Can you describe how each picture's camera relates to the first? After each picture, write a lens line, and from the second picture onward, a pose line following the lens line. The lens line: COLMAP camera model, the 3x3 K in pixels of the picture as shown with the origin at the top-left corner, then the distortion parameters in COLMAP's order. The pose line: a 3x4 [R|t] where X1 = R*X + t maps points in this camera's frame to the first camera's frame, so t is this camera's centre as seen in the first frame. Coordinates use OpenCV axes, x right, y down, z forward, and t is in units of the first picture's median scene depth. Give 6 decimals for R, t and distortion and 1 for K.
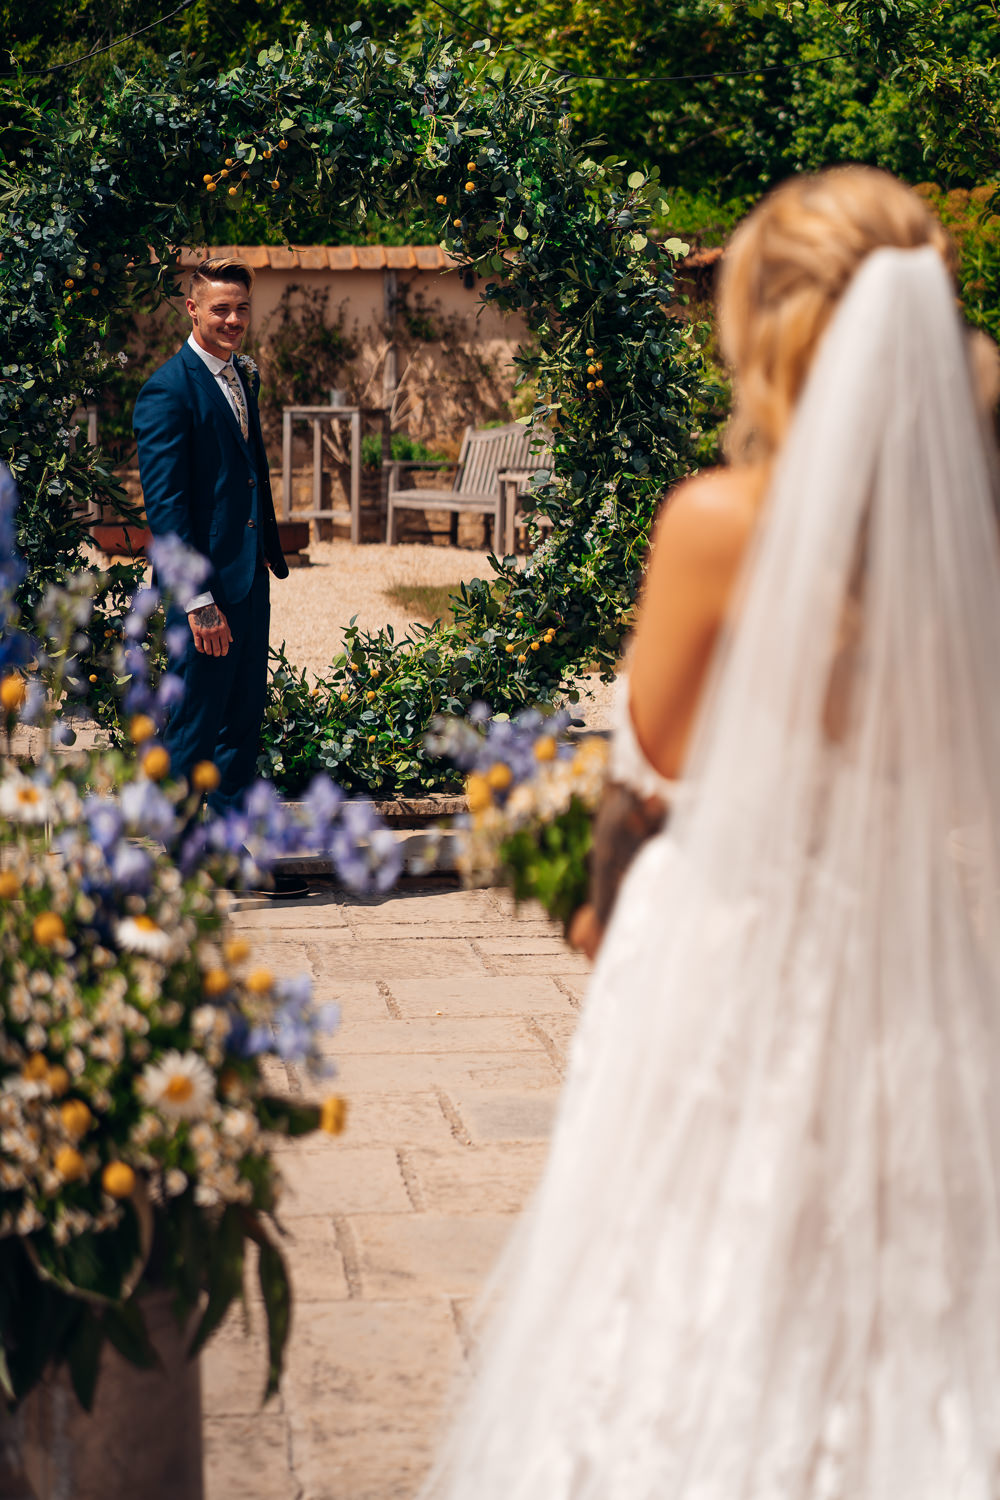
lens RADIAL K [[4072.0, 0, 500.0], [0, 4072.0, 750.0], [0, 0, 1]] dist [-0.015732, -0.051660]
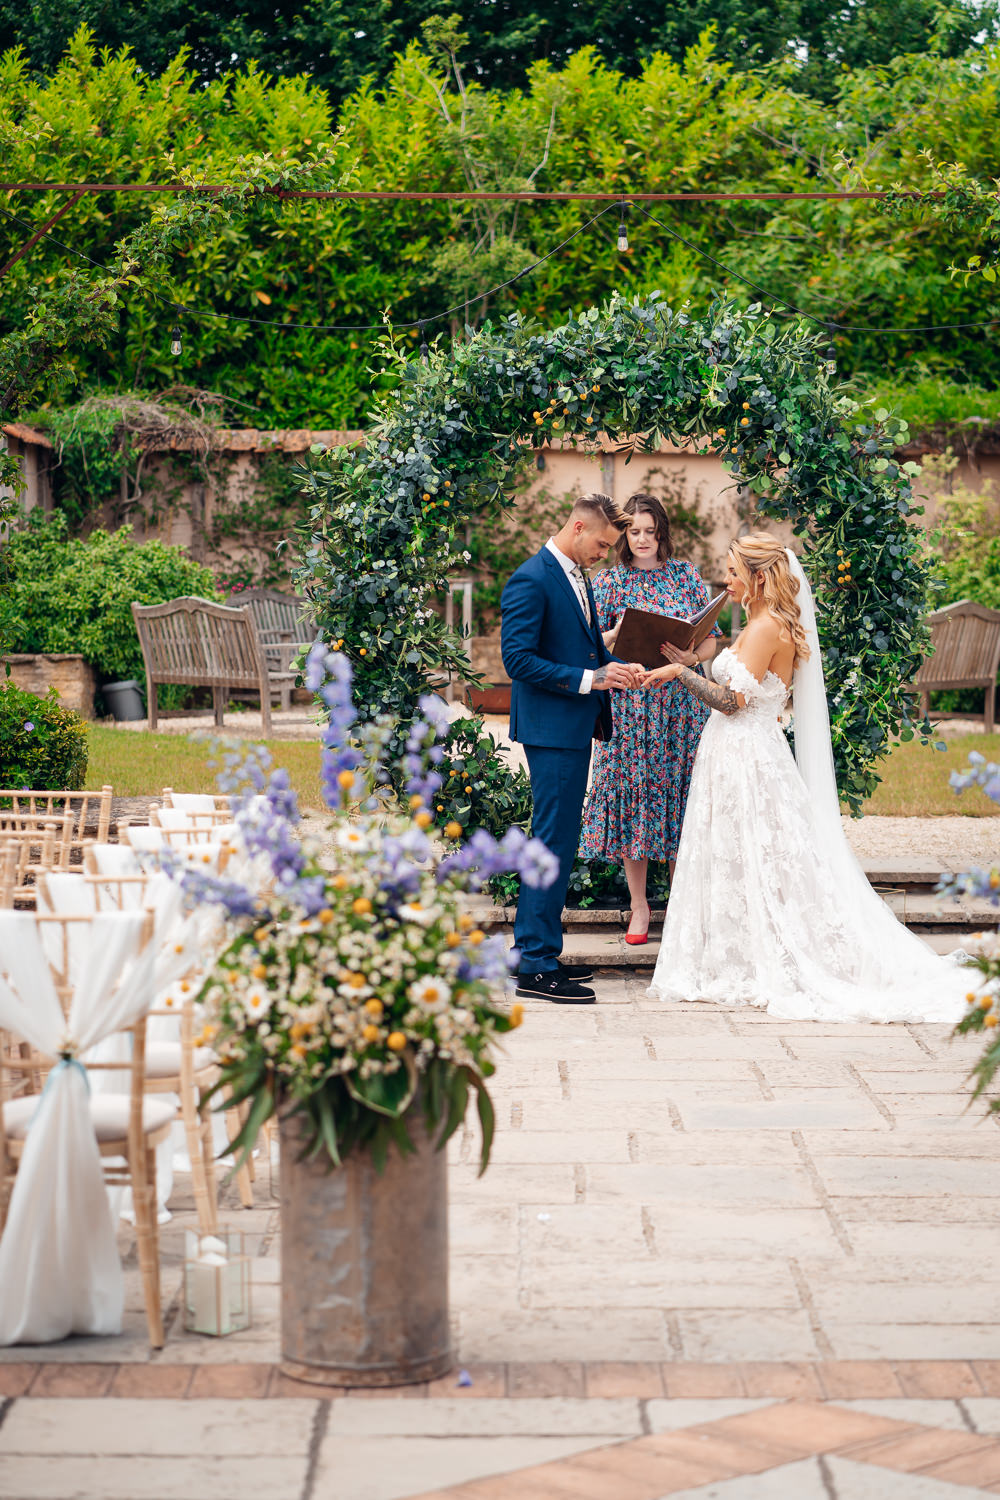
lens RADIAL K [[4072.0, 0, 500.0], [0, 4072.0, 750.0], [0, 0, 1]] dist [-0.015732, -0.051660]
pose [[0.995378, 0.012244, -0.095247, 0.038638], [-0.016014, 0.999114, -0.038920, 0.013196], [0.094686, 0.040265, 0.994693, -0.255373]]
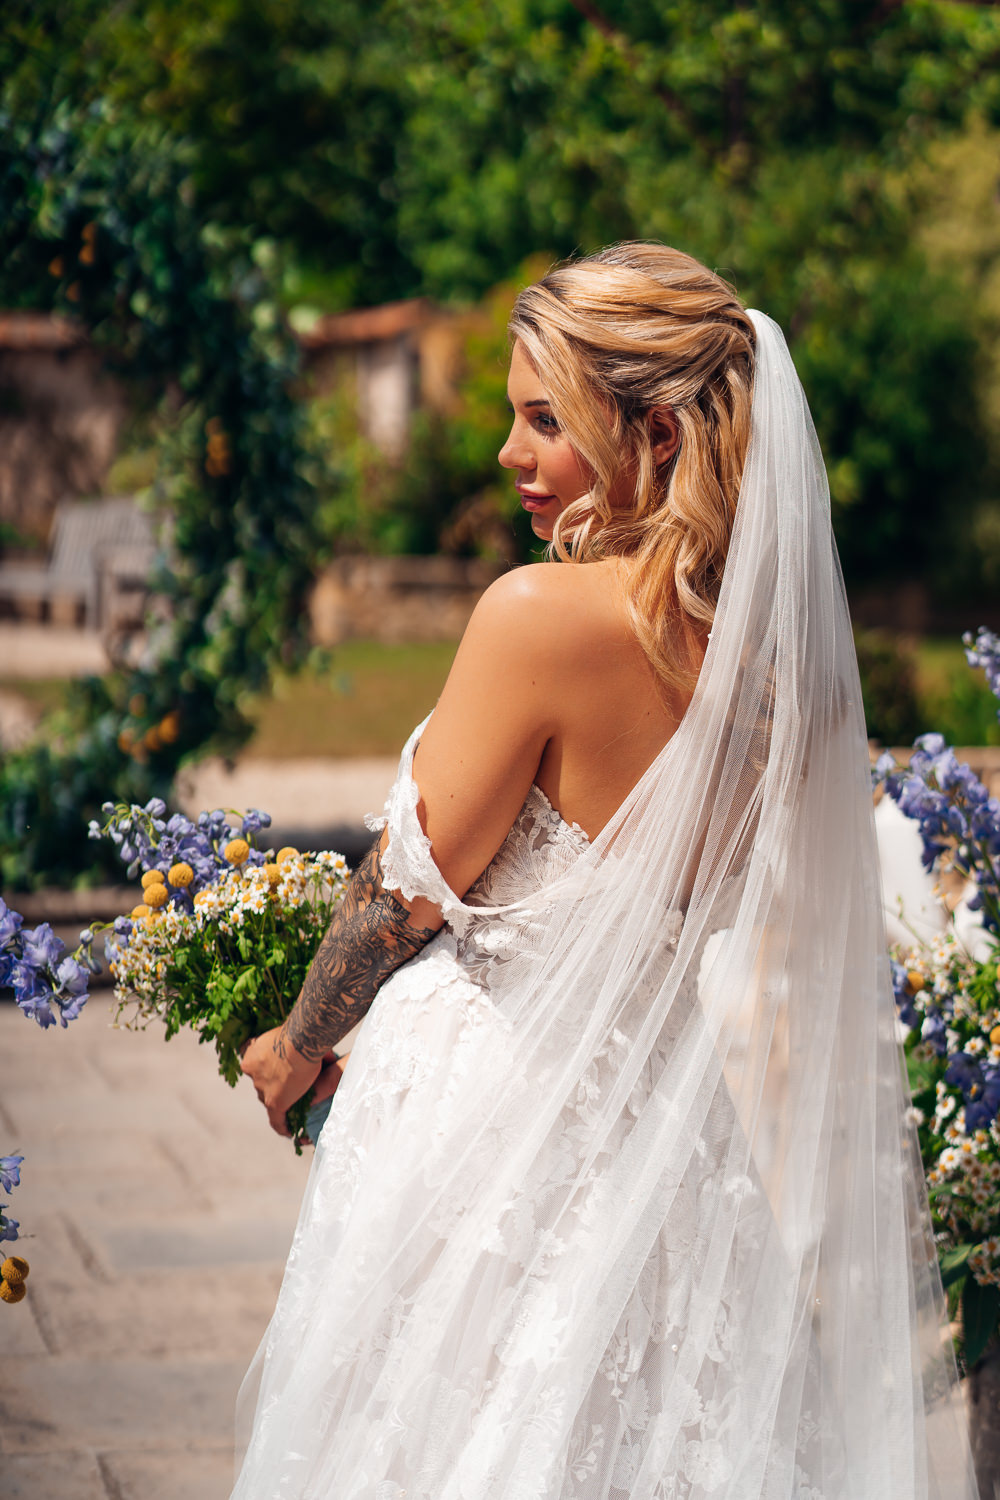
lens RADIAL K [[4184.4, 0, 500.0], [0, 4184.4, 750.0], [0, 0, 1]] dist [-0.017225, 0.621611]
pose [[0.995018, 0.004505, 0.099592, -0.008346], [-0.002349, 0.999760, -0.021759, -0.002078], [-0.099666, 0.021417, 0.994790, 0.022471]]
